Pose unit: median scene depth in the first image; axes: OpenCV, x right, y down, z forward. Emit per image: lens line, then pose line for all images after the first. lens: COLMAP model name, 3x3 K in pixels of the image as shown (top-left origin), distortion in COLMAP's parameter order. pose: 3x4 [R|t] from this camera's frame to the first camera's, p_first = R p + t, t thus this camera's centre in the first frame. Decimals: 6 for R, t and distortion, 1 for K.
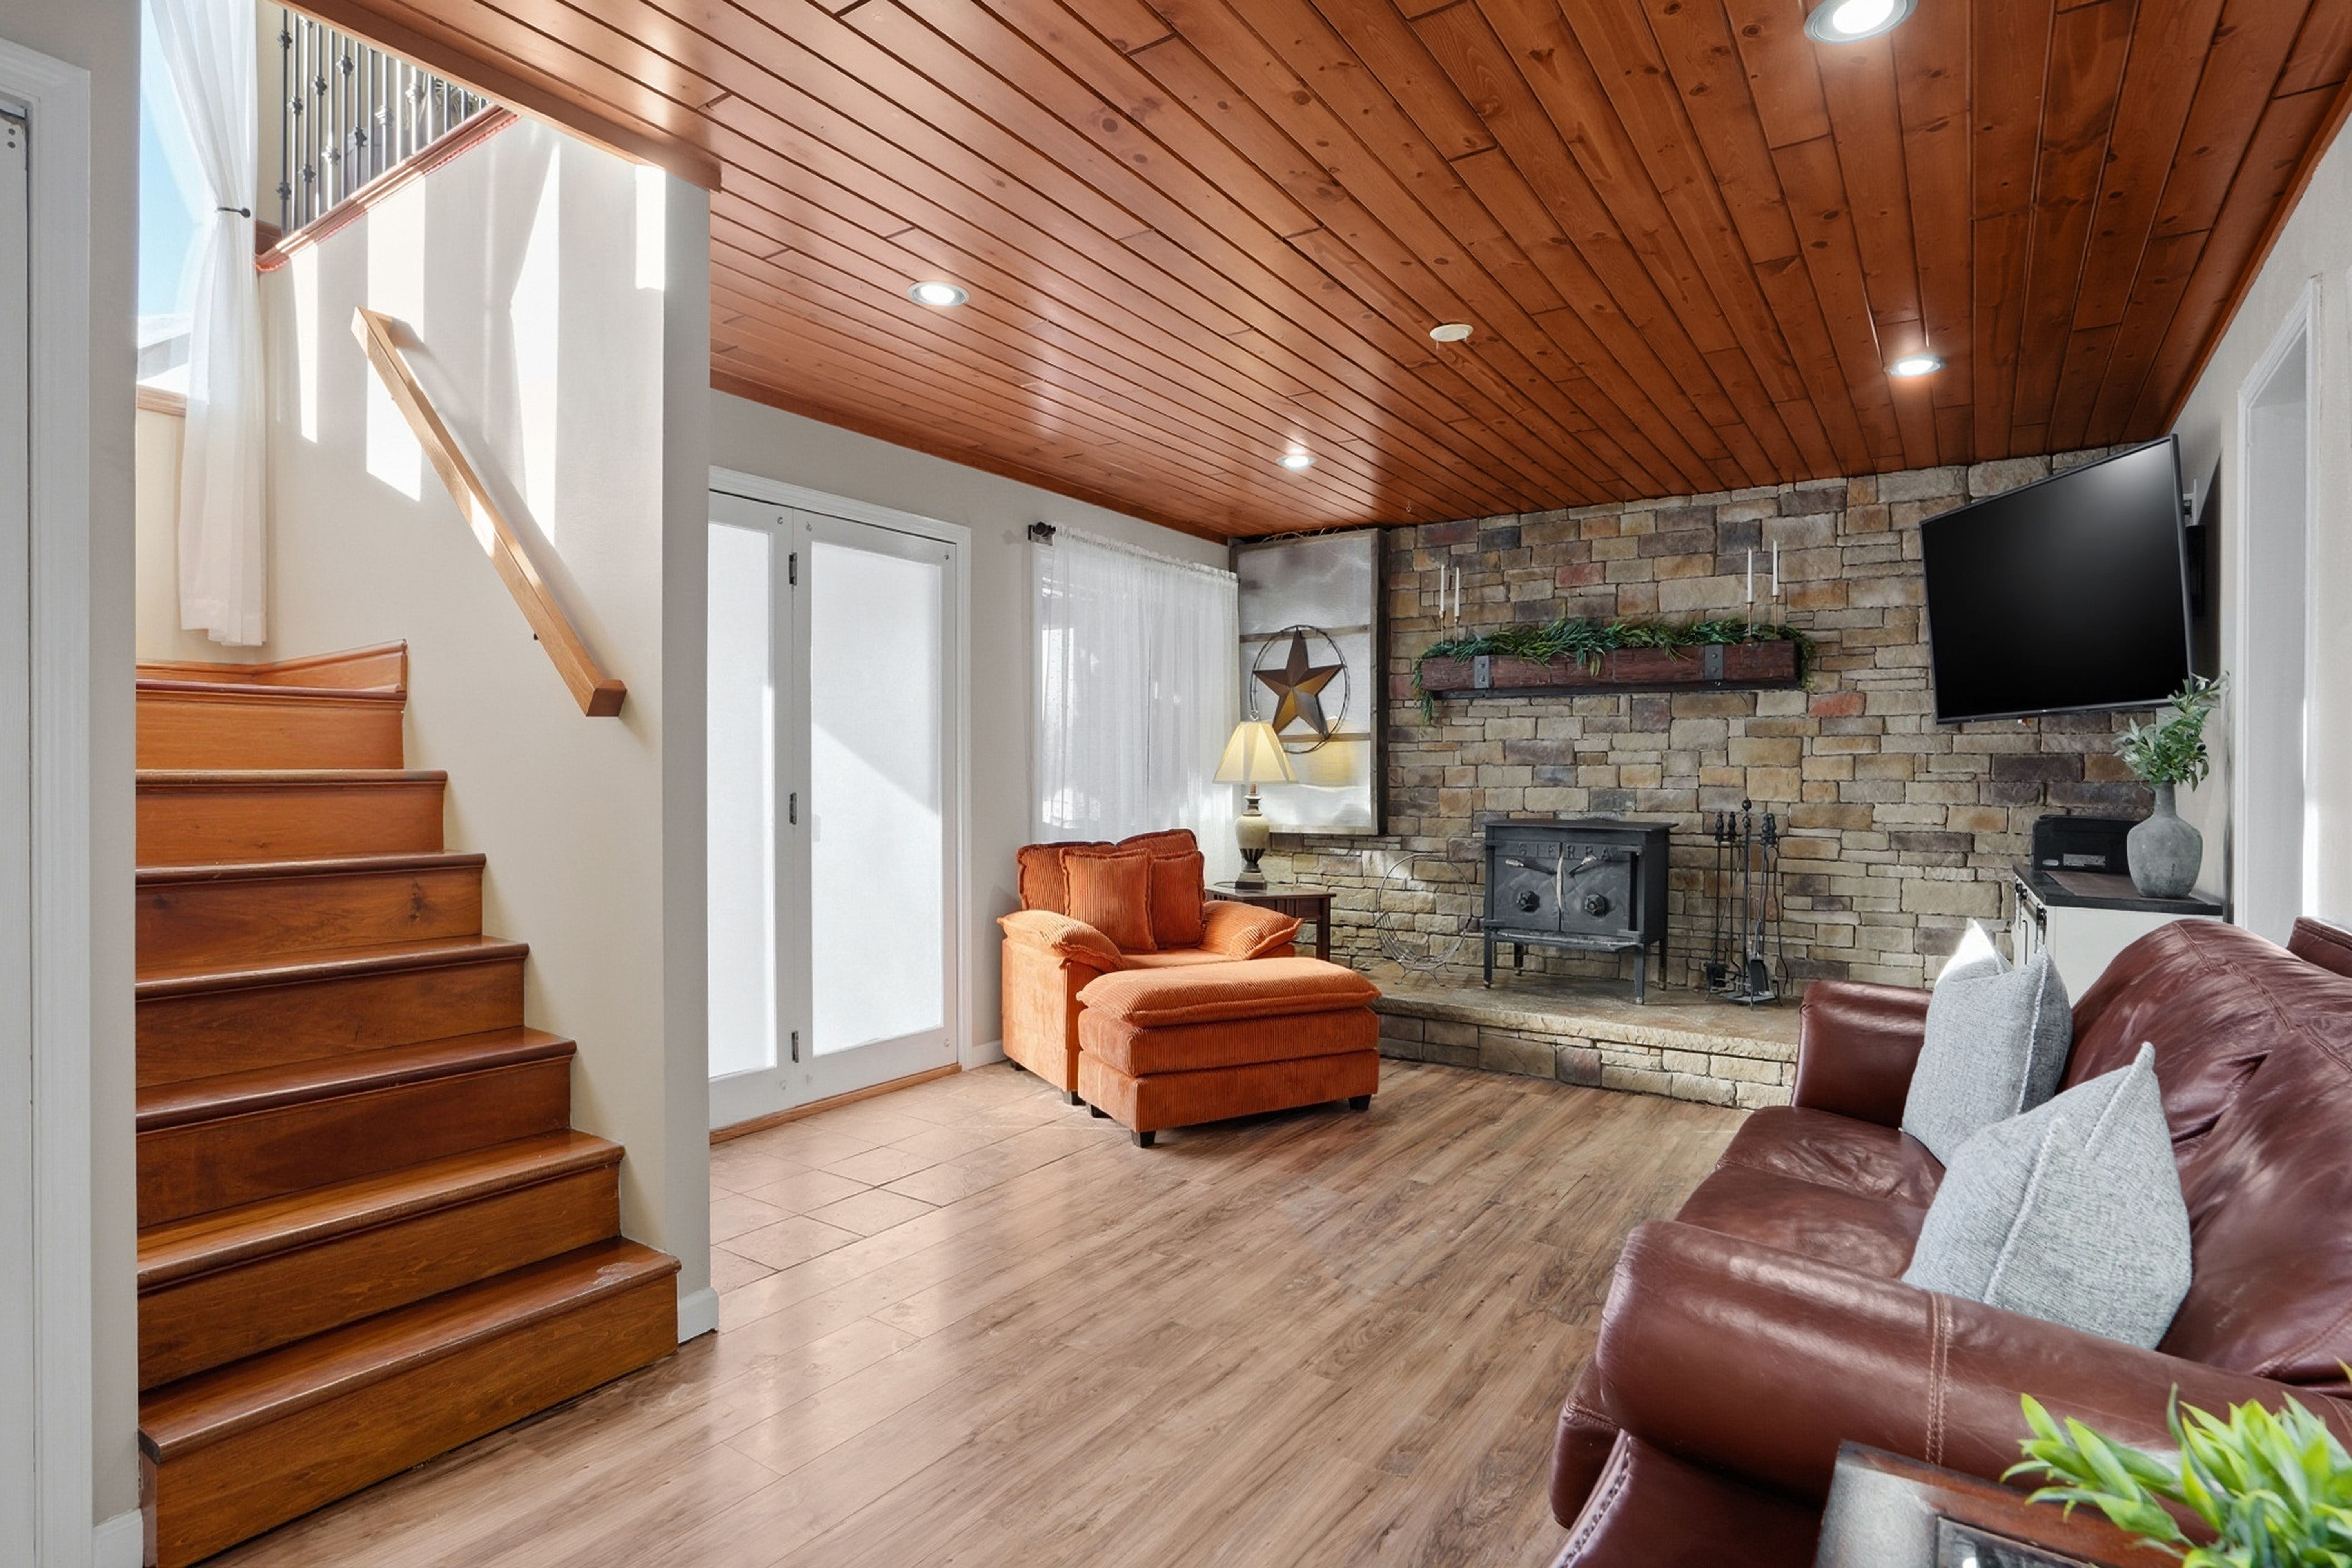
lens RADIAL K [[1196.9, 0, 1176.0], [0, 1196.9, 784.0], [0, 0, 1]] dist [-0.033418, 0.000259]
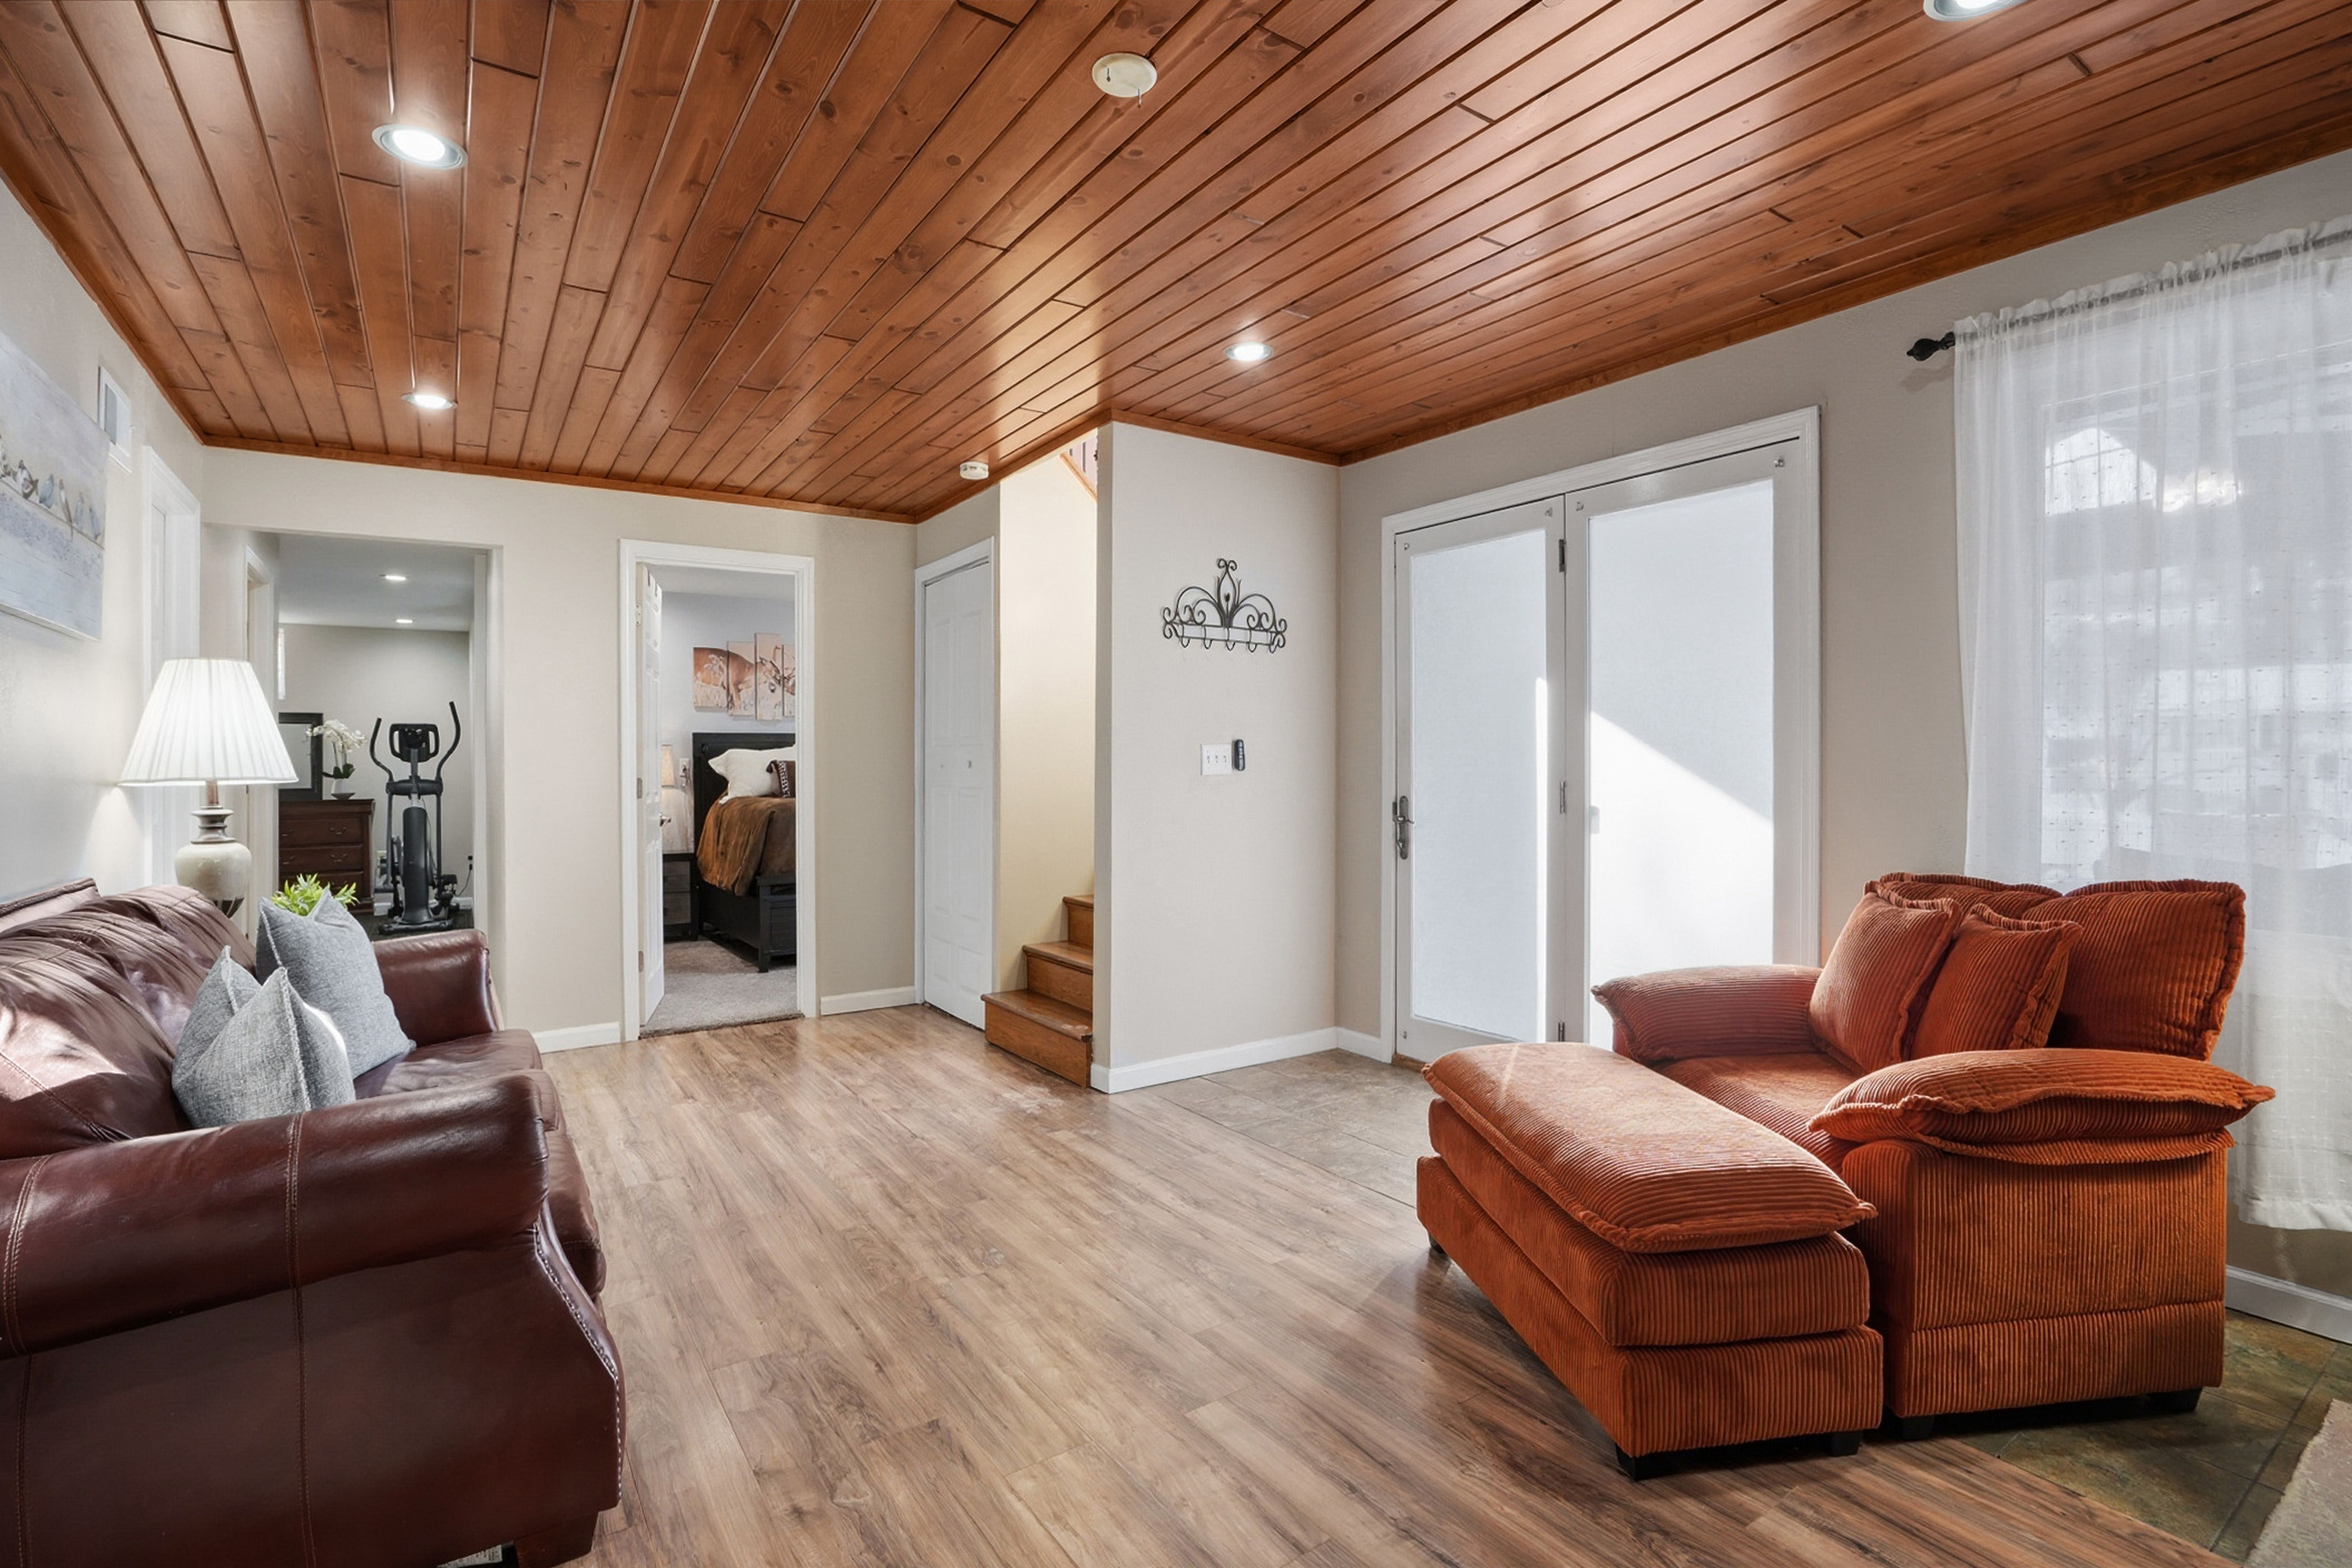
lens RADIAL K [[1093.5, 0, 1171.1], [0, 1093.5, 773.3], [0, 0, 1]] dist [-0.056548, 0.022967]
pose [[-0.370843, 0.003505, -0.928689, 0.871079], [0.000081, 0.999993, 0.003742, -0.003957], [0.928696, 0.001313, -0.370840, 1.412546]]
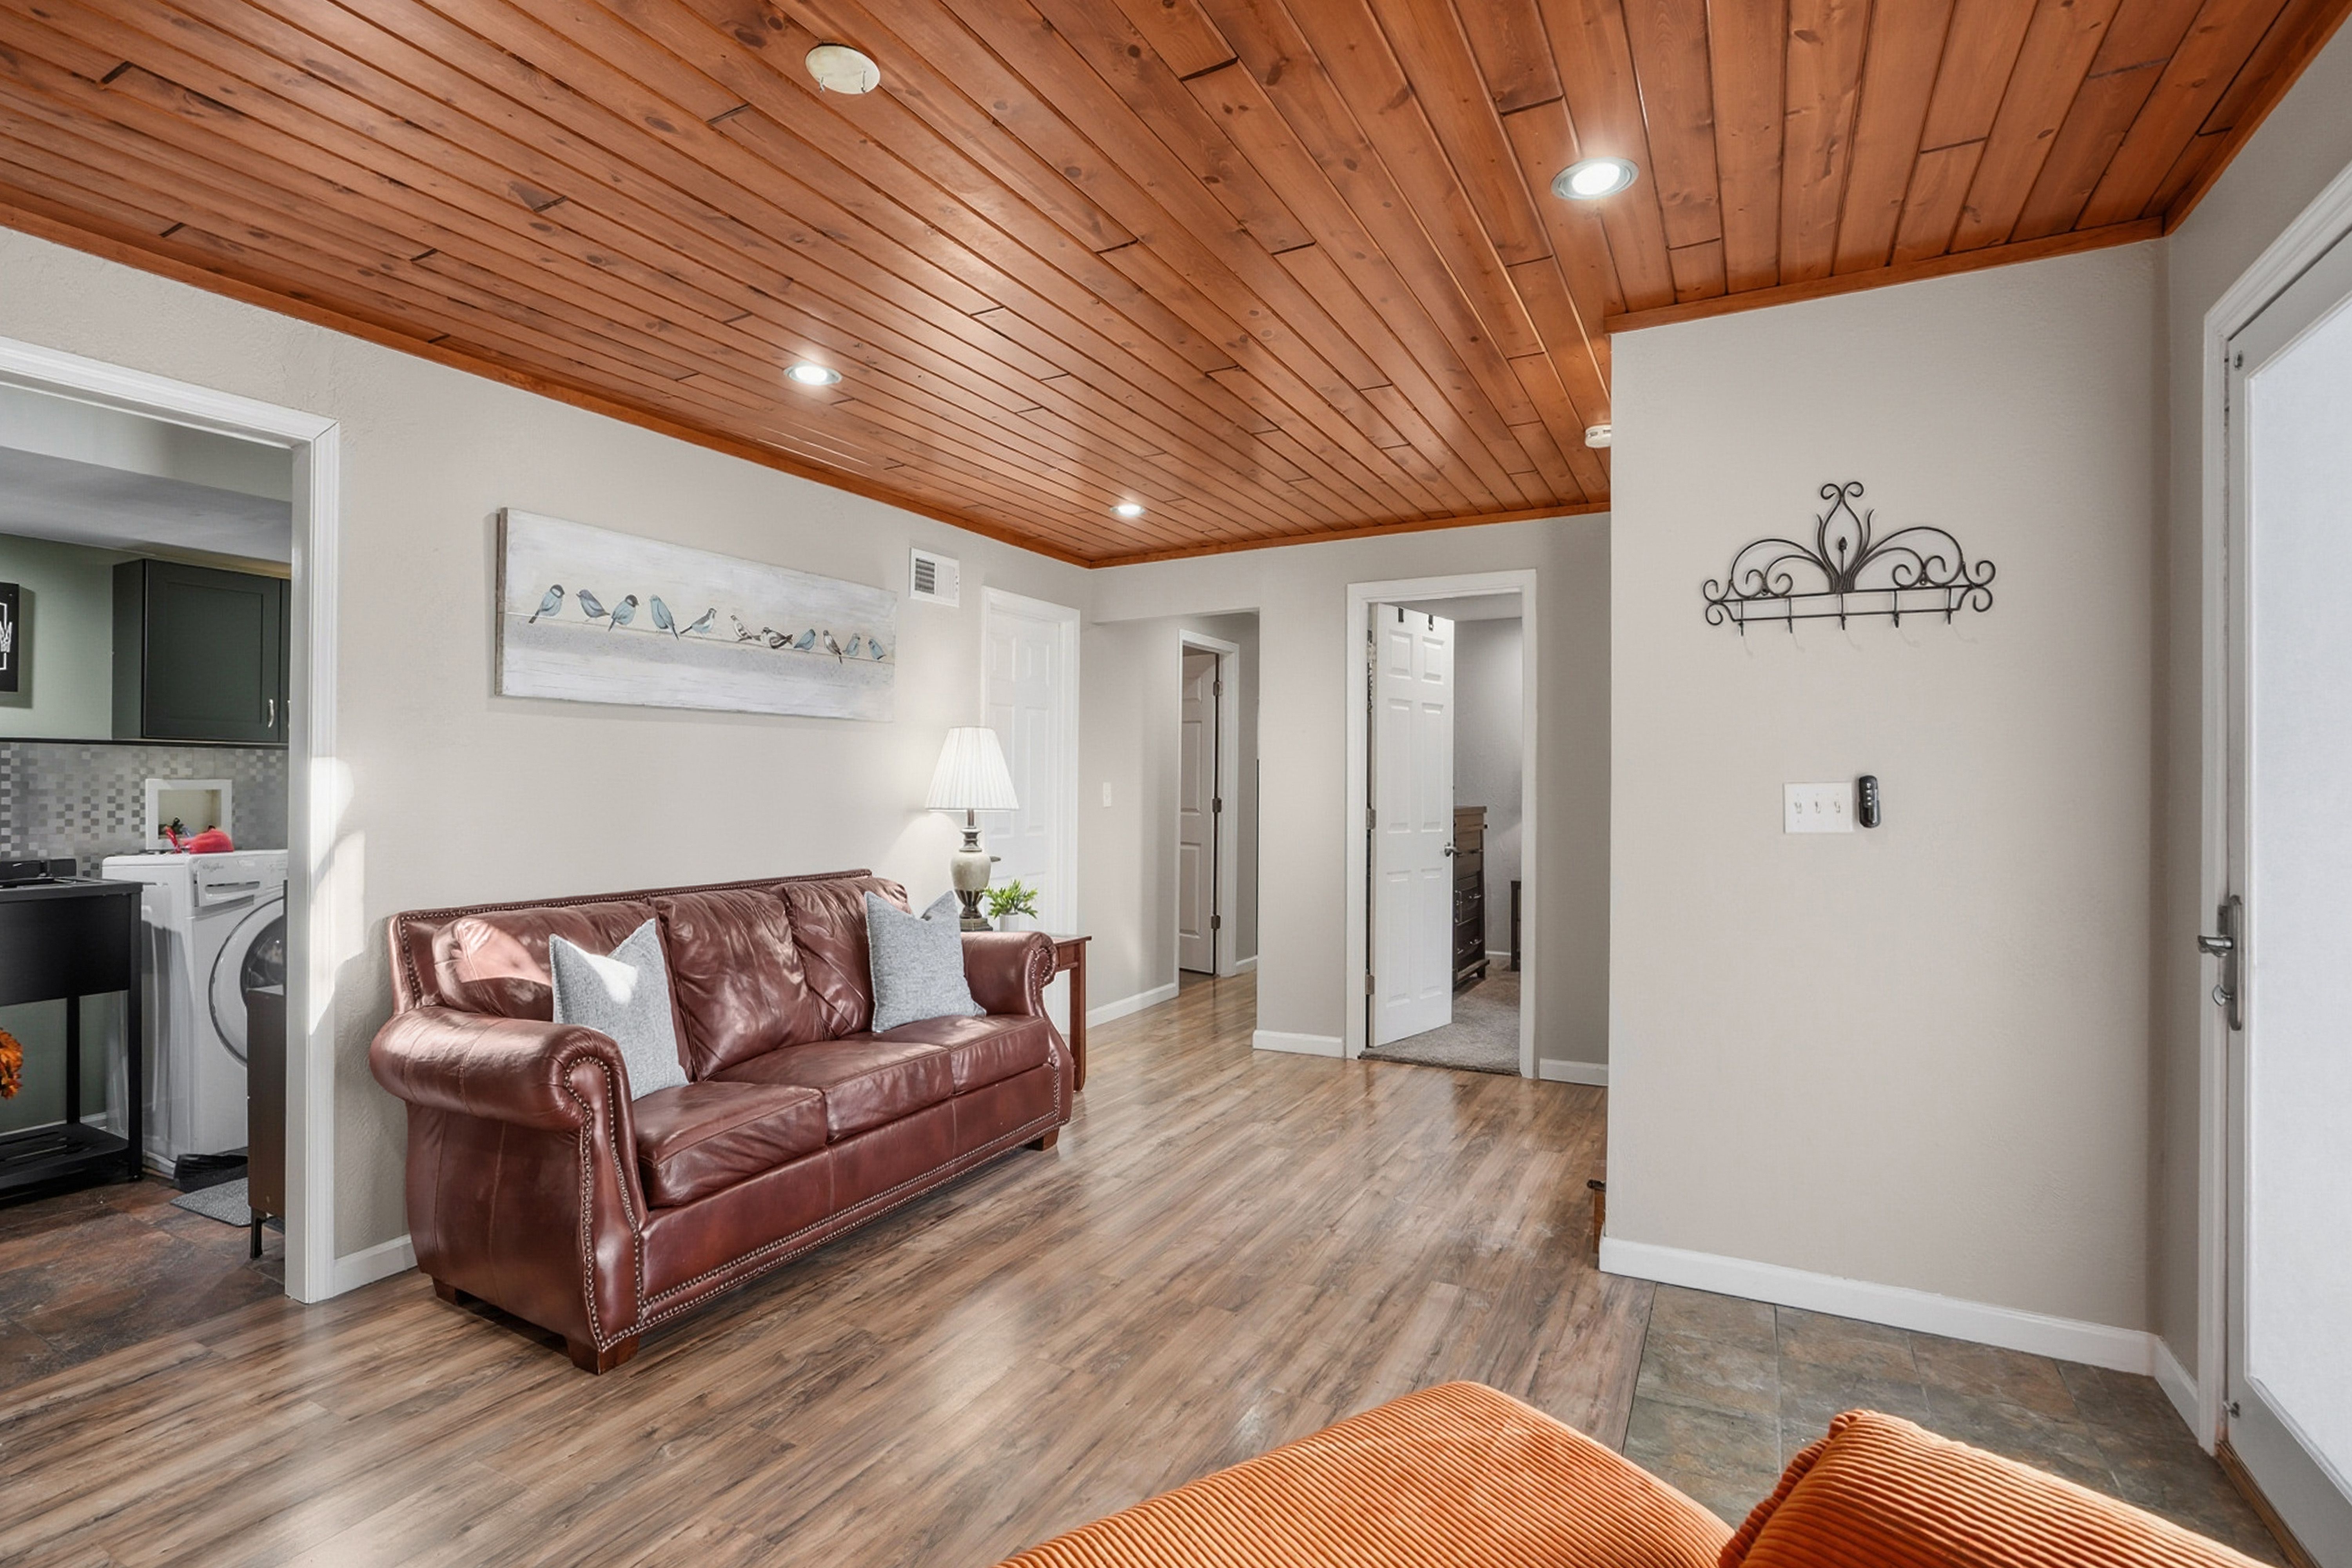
lens RADIAL K [[1103.9, 0, 1174.7], [0, 1103.9, 773.3], [0, 0, 1]] dist [-0.057523, 0.033298]
pose [[-0.994712, -0.004682, -0.102594, 0.138851], [-0.004254, 0.999981, -0.004390, -0.038495], [0.102613, -0.003931, -0.994714, 1.760602]]
